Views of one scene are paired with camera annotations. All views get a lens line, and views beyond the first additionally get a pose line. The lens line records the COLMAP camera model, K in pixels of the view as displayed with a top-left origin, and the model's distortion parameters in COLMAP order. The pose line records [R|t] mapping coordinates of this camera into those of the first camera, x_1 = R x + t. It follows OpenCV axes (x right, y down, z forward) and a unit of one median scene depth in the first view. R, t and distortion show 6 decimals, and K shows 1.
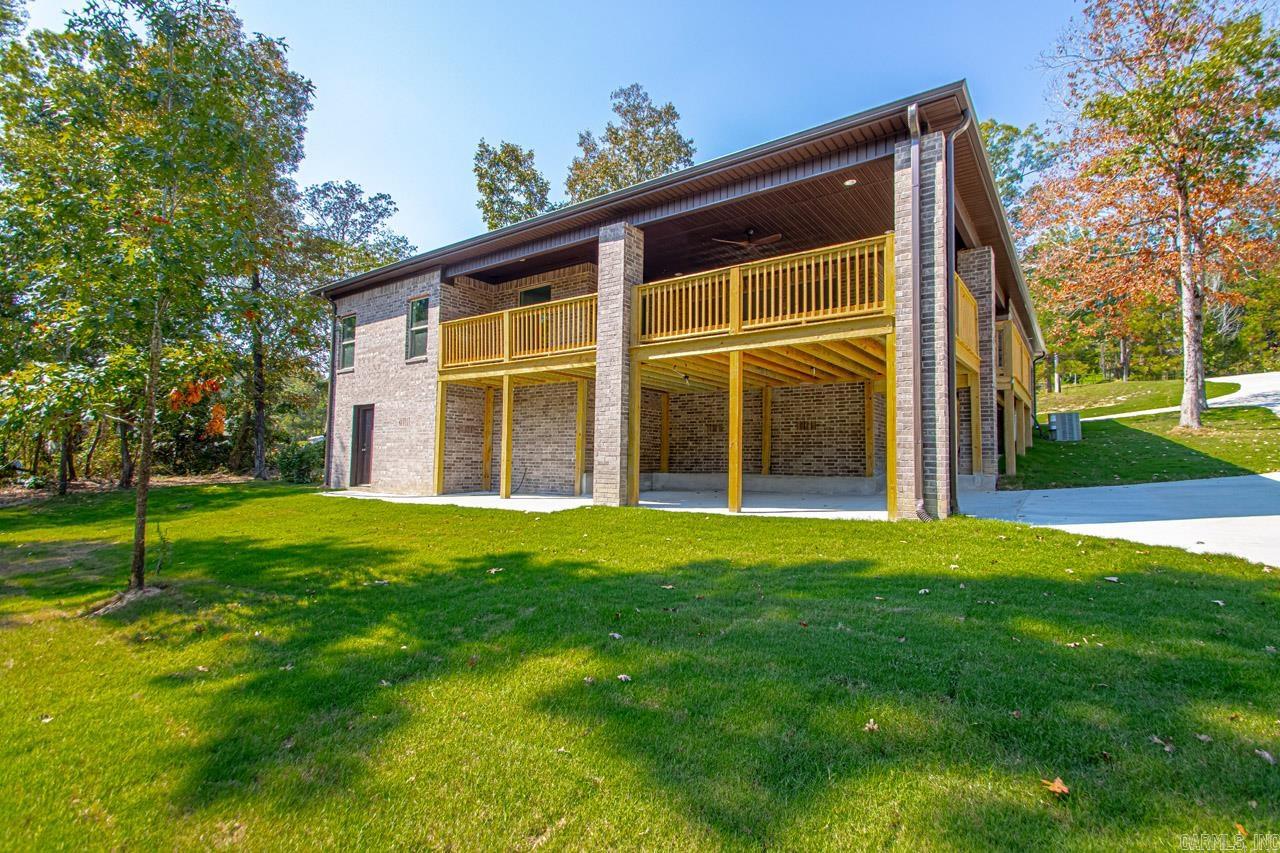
lens RADIAL K [[596.5, 0, 650.7], [0, 596.5, 427.3], [0, 0, 1]] dist [0.030904, -0.022752]
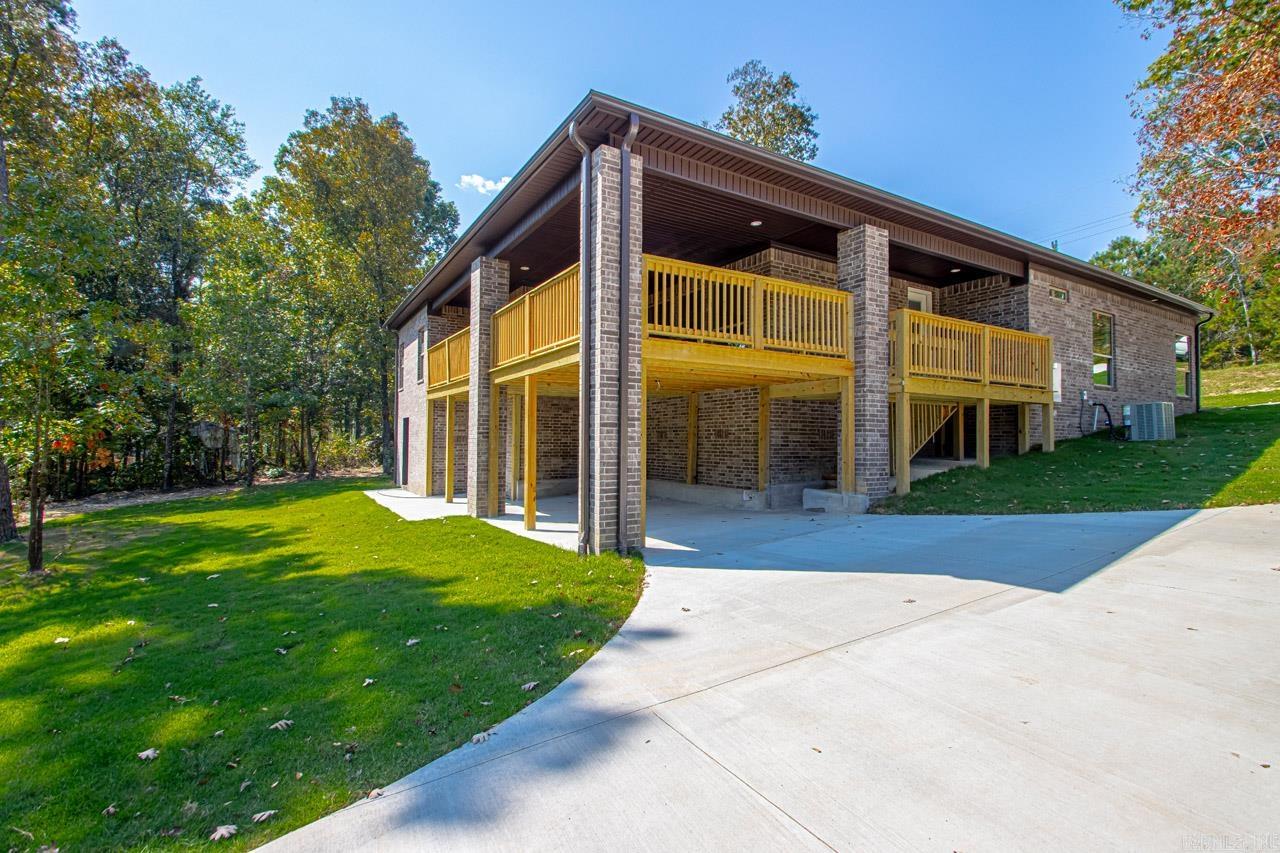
lens RADIAL K [[596.5, 0, 650.7], [0, 596.5, 427.3], [0, 0, 1]] dist [0.030904, -0.022752]
pose [[0.922810, -0.017440, -0.384861, 0.508193], [0.029607, 0.999231, 0.025710, -0.039823], [0.384116, -0.035120, 0.922617, 0.079137]]
